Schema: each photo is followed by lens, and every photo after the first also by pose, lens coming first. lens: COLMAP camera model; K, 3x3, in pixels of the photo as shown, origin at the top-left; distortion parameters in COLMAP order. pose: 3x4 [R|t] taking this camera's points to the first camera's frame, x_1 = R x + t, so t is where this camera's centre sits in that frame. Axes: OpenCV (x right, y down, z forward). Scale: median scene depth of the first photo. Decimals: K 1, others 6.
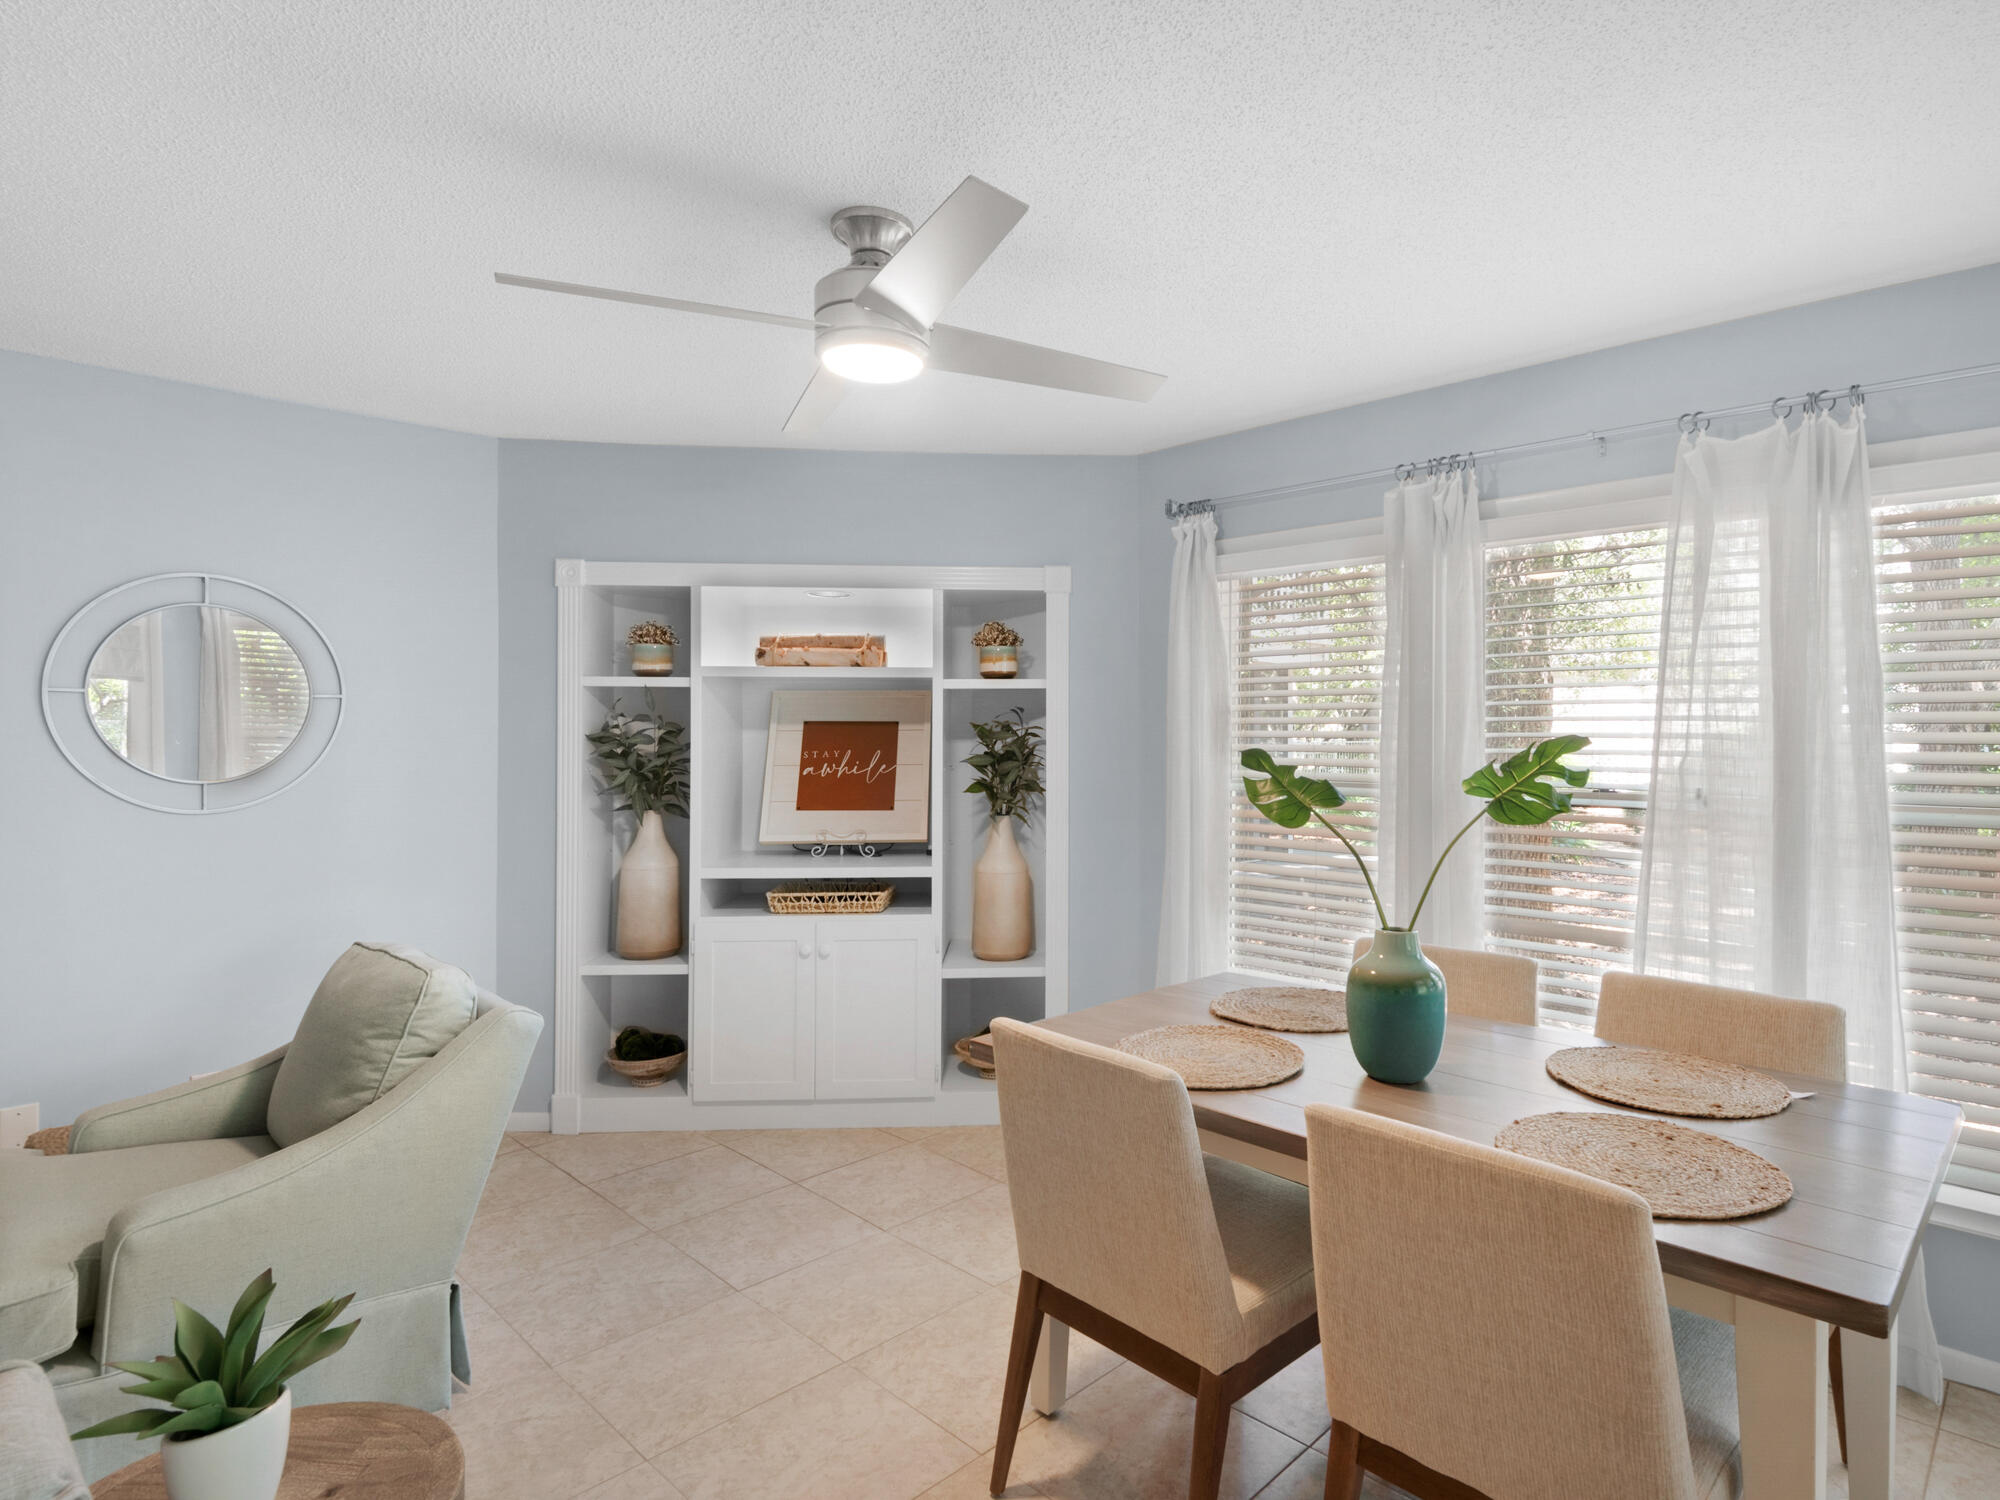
lens RADIAL K [[1066.1, 0, 1081.8], [0, 1066.1, 730.2], [0, 0, 1]] dist [0.012770, -0.000018]
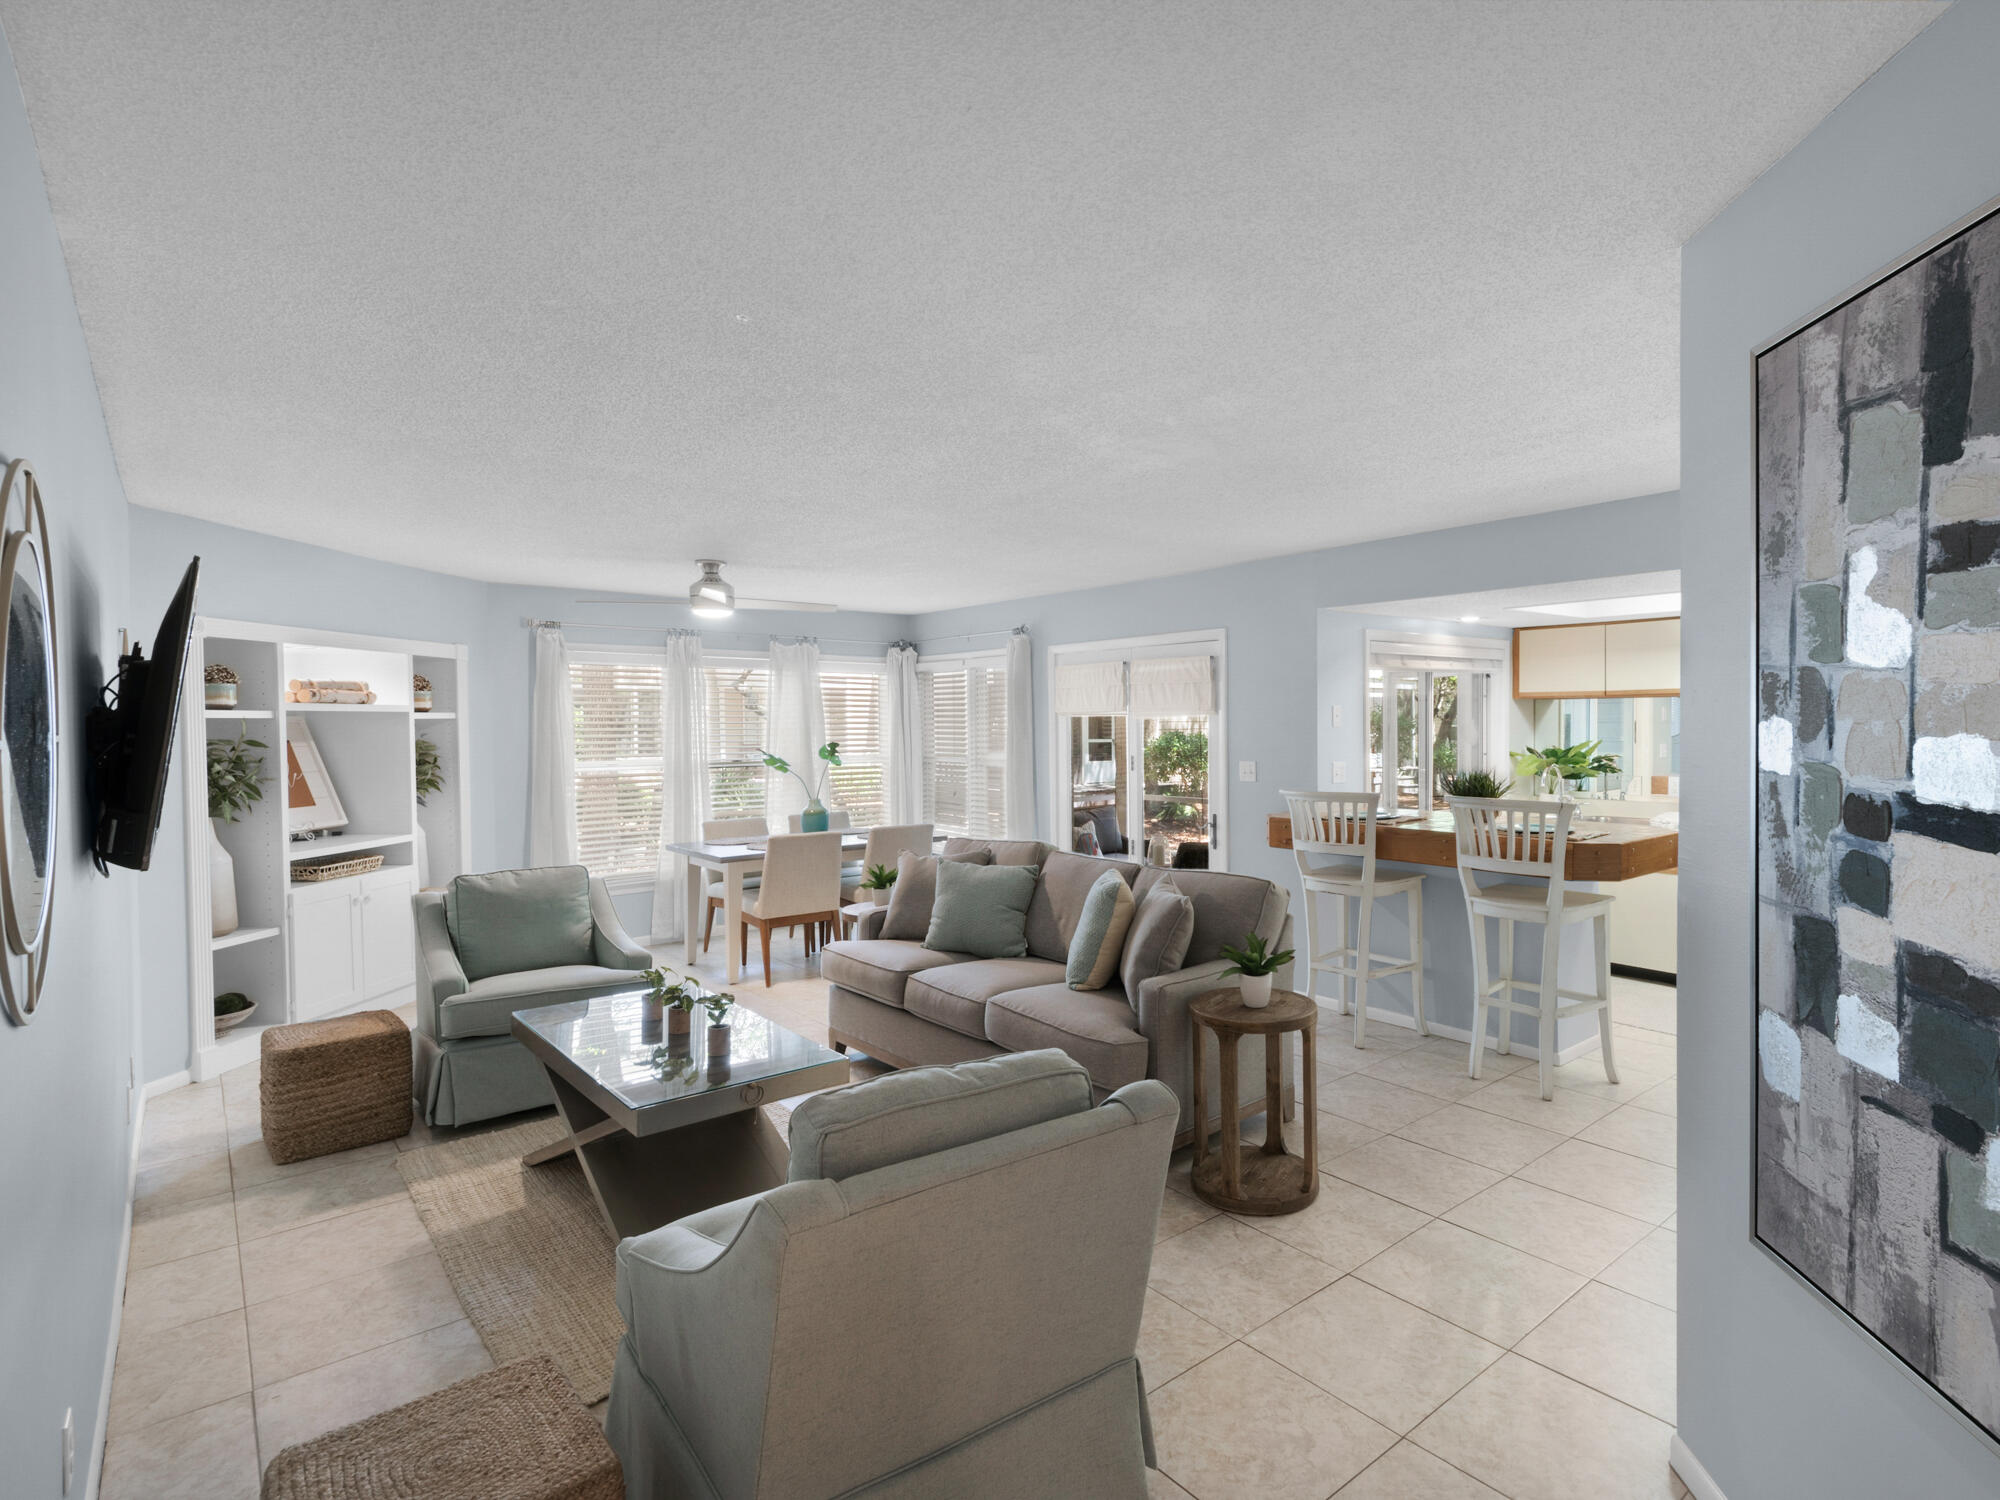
lens RADIAL K [[1030.1, 0, 1097.2], [0, 1030.1, 752.6], [0, 0, 1]] dist [0.032167, -0.000879]
pose [[0.097307, -0.035346, 0.994627, -1.531211], [-0.002815, 0.999355, 0.035789, -0.047072], [-0.995250, -0.006282, 0.097145, -0.131640]]
